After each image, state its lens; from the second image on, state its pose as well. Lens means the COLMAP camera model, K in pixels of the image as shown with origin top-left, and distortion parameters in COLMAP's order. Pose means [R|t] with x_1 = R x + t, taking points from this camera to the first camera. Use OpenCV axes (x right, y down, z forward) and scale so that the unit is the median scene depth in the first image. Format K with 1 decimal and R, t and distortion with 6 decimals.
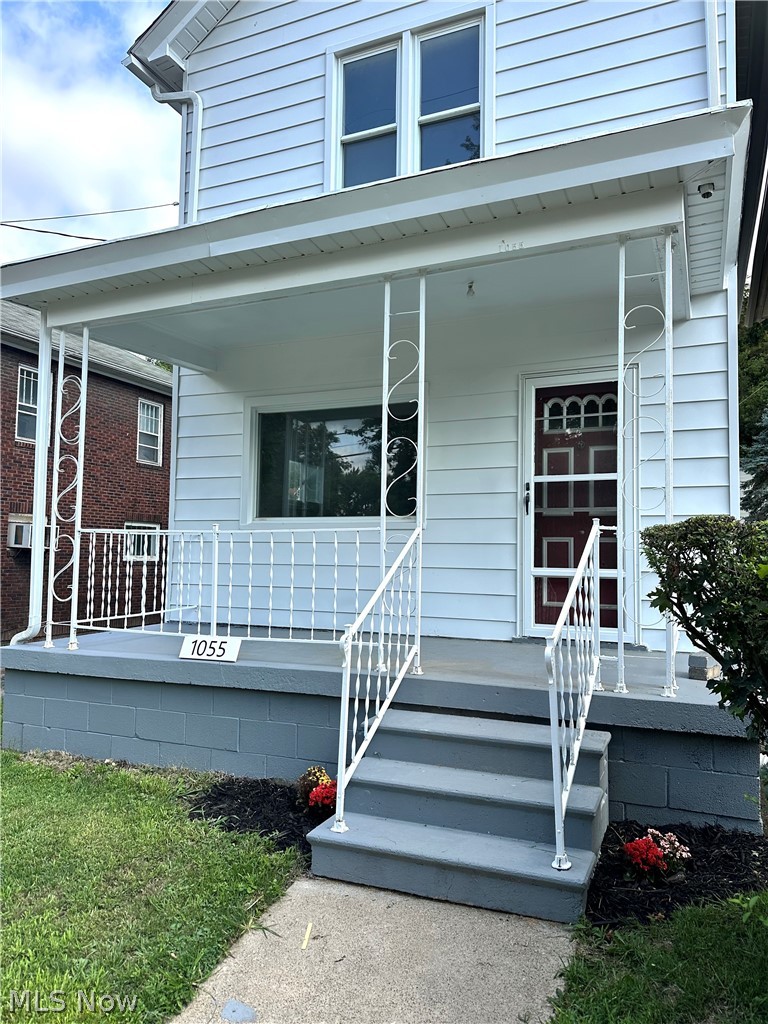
lens RADIAL K [[719.0, 0, 381.8], [0, 719.0, 511.0], [0, 0, 1]] dist [0.042980, -0.041053]
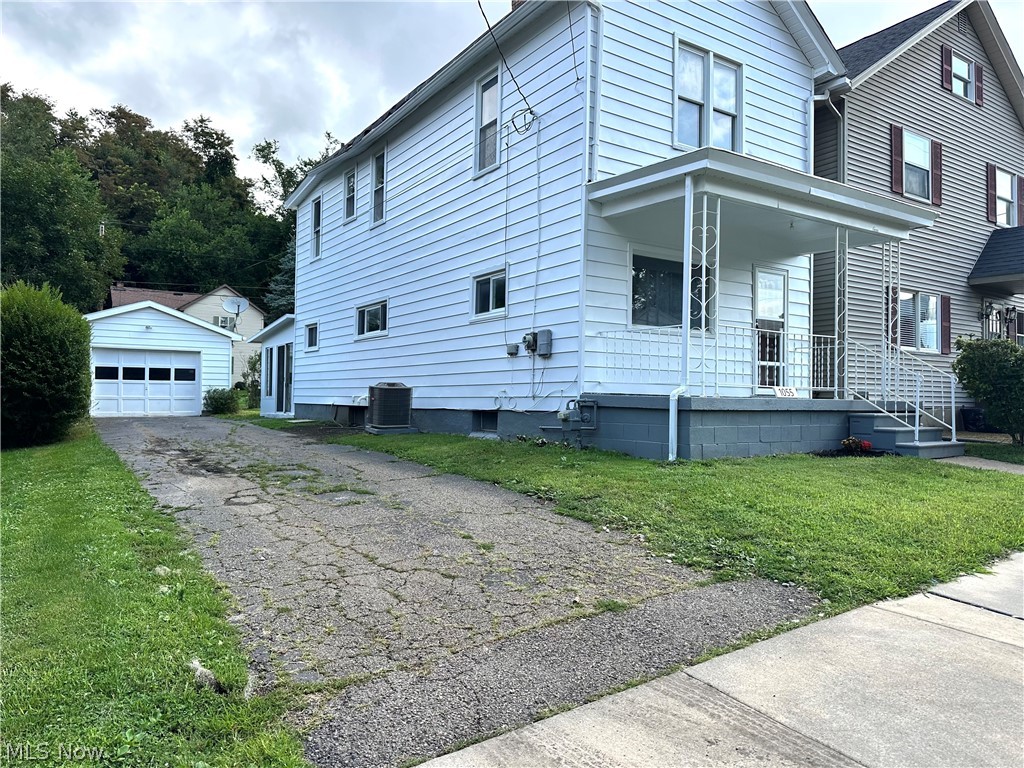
lens RADIAL K [[719.0, 0, 506.2], [0, 719.0, 382.1], [0, 0, 1]] dist [0.042980, -0.041053]
pose [[0.544016, 0.019671, 0.838844, -1.822605], [-0.059681, 0.998100, 0.015300, 0.142879], [-0.836950, -0.058387, 0.544156, 0.456628]]
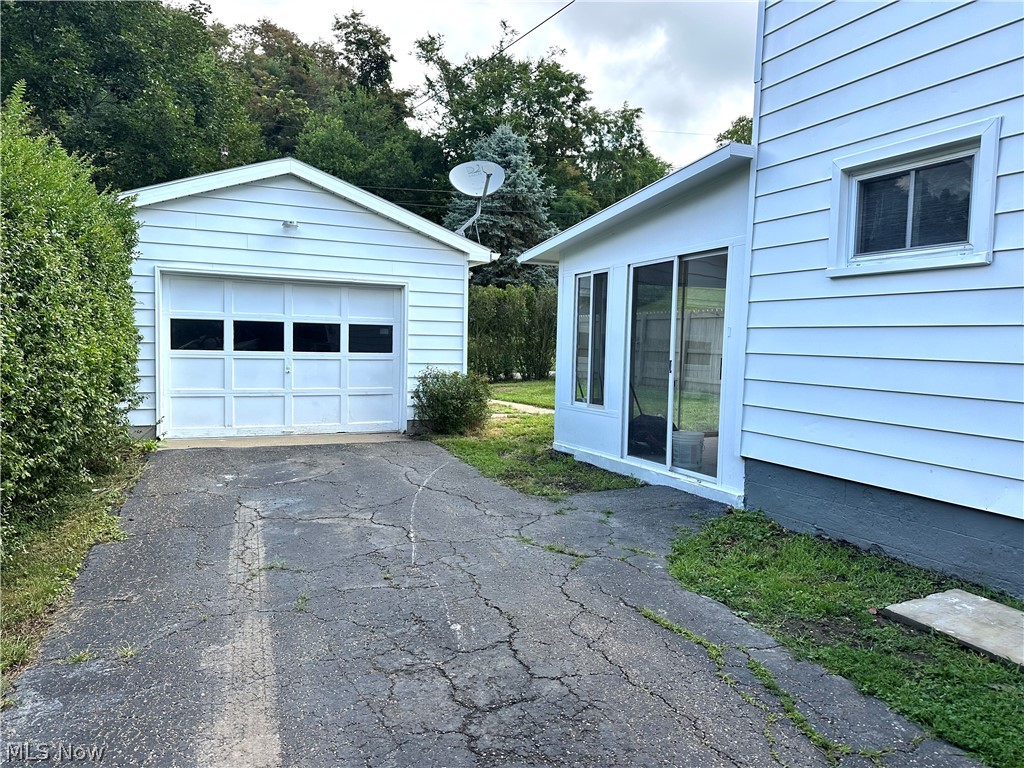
lens RADIAL K [[719.0, 0, 520.1], [0, 719.0, 391.4], [0, 0, 1]] dist [0.042980, -0.041053]
pose [[0.674032, -0.037552, 0.737747, -0.457465], [-0.067949, 0.991321, 0.112540, 0.176147], [-0.735570, -0.125985, 0.665630, 2.714940]]
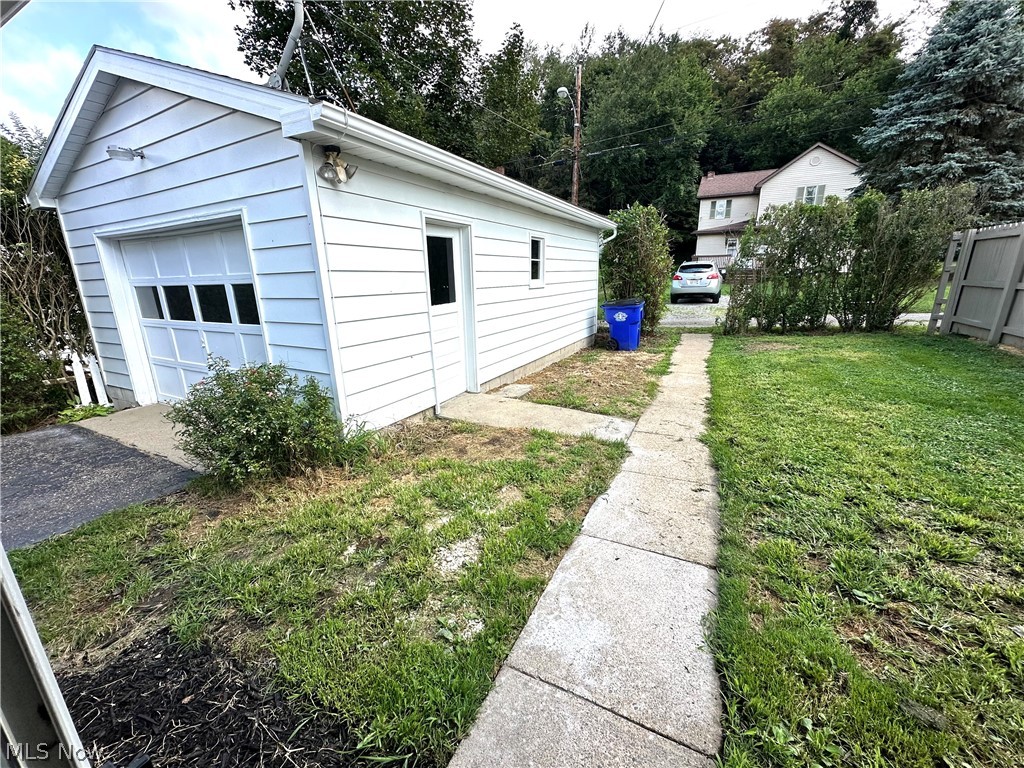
lens RADIAL K [[405.8, 0, 511.5], [0, 405.8, 385.2], [0, 0, 1]] dist [0.000438, 0.000293]
pose [[0.997207, -0.008726, -0.074171, 1.063914], [0.032385, 0.945443, 0.324174, 0.190437], [0.067296, -0.325671, 0.943085, 3.503180]]
